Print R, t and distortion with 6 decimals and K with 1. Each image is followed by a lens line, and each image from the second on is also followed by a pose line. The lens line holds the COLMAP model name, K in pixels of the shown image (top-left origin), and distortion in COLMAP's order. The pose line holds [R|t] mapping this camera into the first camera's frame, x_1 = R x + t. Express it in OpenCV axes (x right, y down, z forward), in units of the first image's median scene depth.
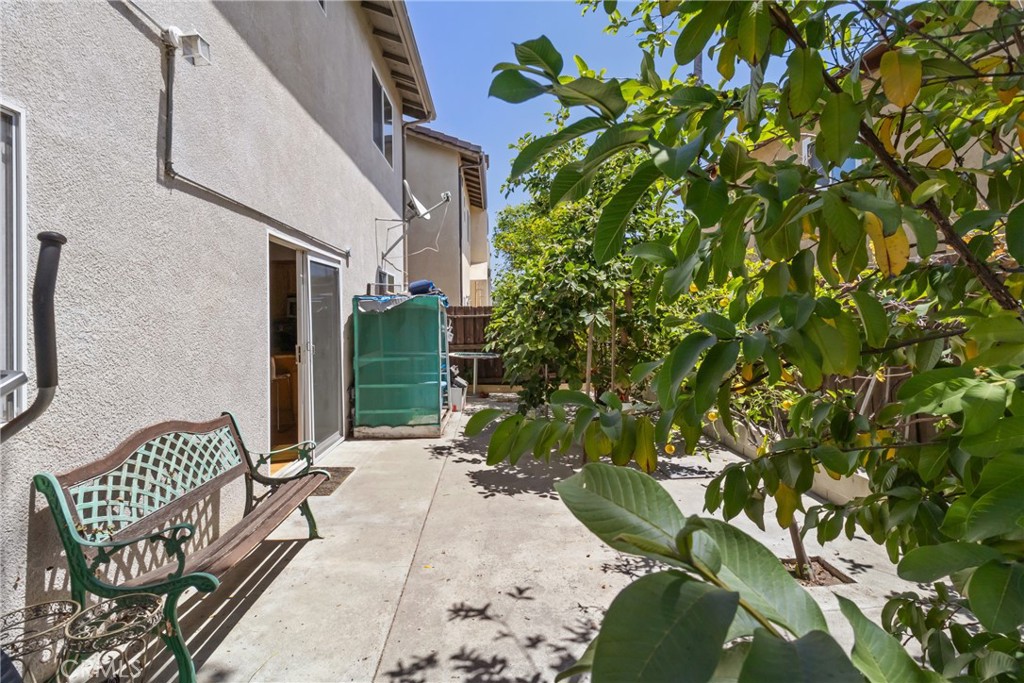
lens RADIAL K [[481.6, 0, 493.1], [0, 481.6, 326.3], [0, 0, 1]] dist [0.000849, 0.000167]
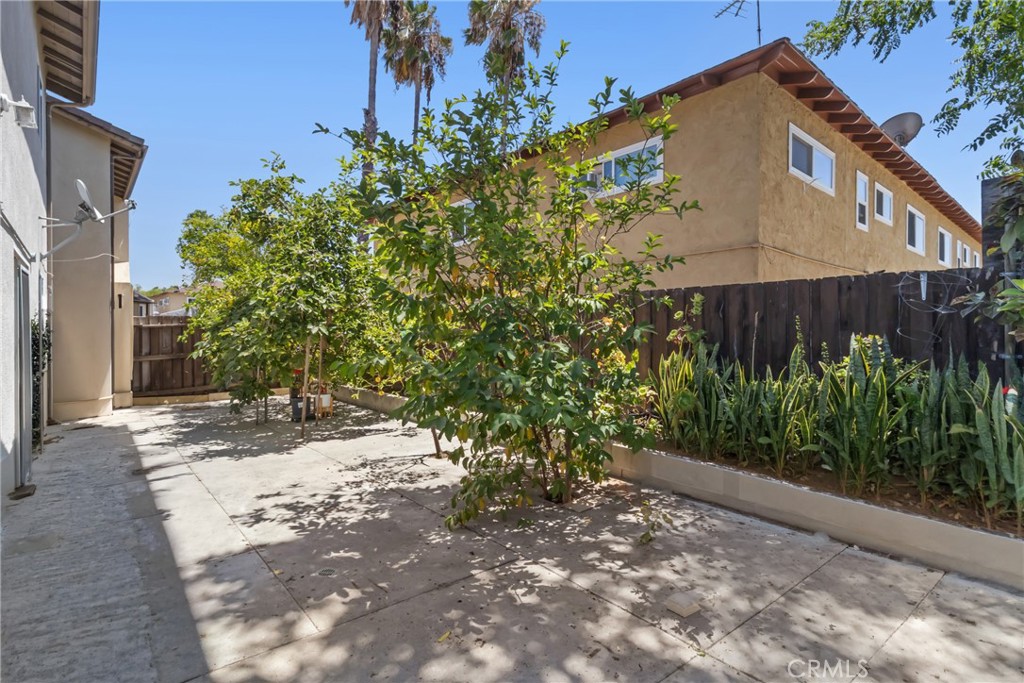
lens RADIAL K [[481.6, 0, 493.1], [0, 481.6, 326.3], [0, 0, 1]] dist [0.000849, 0.000167]
pose [[0.789241, 0.020439, 0.613744, -0.244960], [0.000211, 0.999437, -0.033554, 0.021346], [-0.614084, 0.026612, 0.788792, -0.437996]]
